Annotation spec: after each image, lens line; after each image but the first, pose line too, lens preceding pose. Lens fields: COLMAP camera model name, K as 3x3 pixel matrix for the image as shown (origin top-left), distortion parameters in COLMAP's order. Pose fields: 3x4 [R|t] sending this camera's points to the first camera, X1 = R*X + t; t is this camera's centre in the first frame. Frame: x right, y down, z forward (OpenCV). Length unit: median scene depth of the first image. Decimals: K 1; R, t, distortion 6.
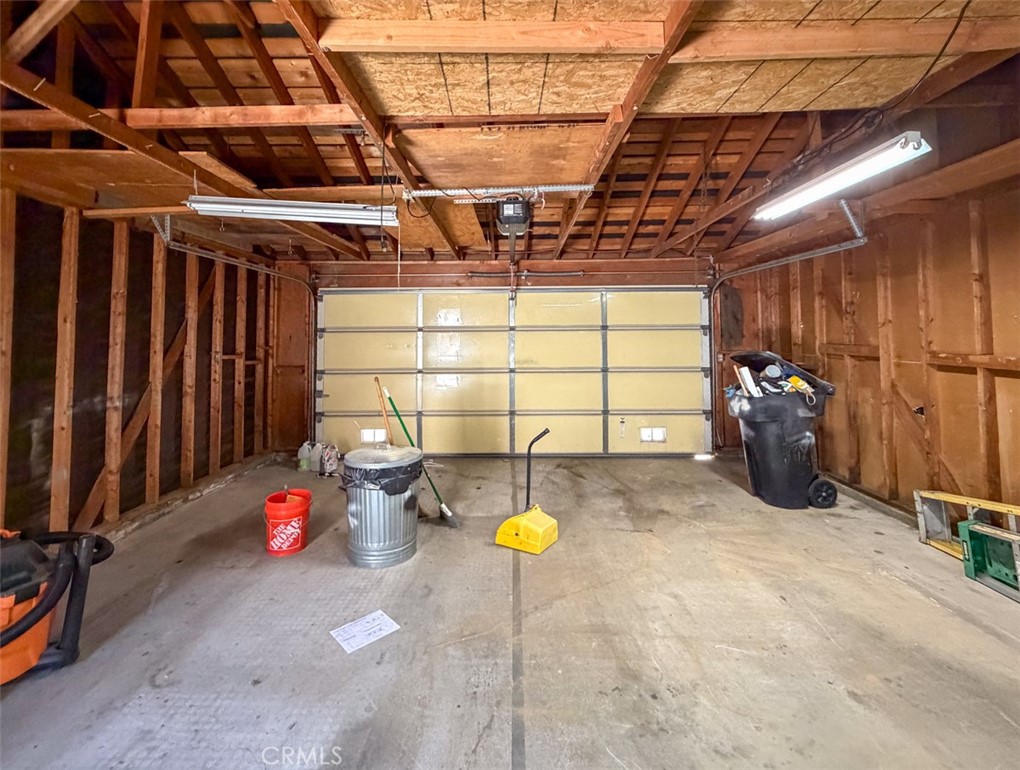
lens RADIAL K [[450.3, 0, 511.4], [0, 450.3, 363.8], [0, 0, 1]] dist [0.001616, -0.000473]
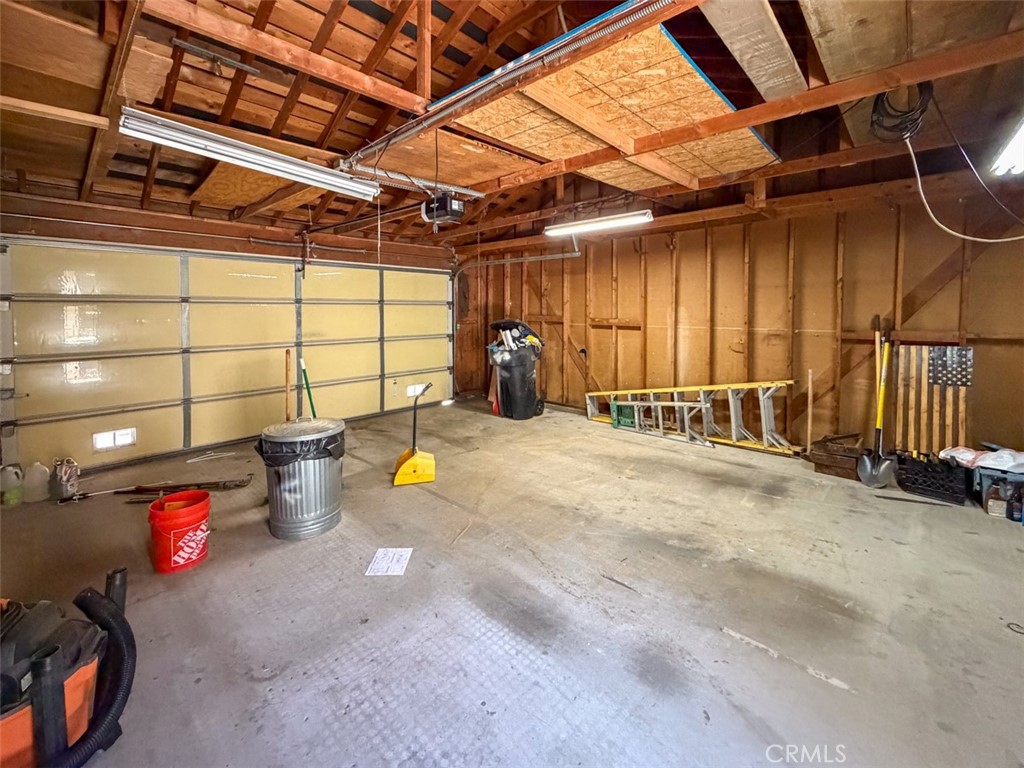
lens RADIAL K [[419.1, 0, 511.9], [0, 419.1, 384.3], [0, 0, 1]] dist [0.003861, 0.000326]
pose [[0.685883, -0.122159, 0.717385, -0.551342], [0.043235, 0.990909, 0.127399, 0.009004], [-0.726426, -0.056365, 0.684929, 0.036496]]
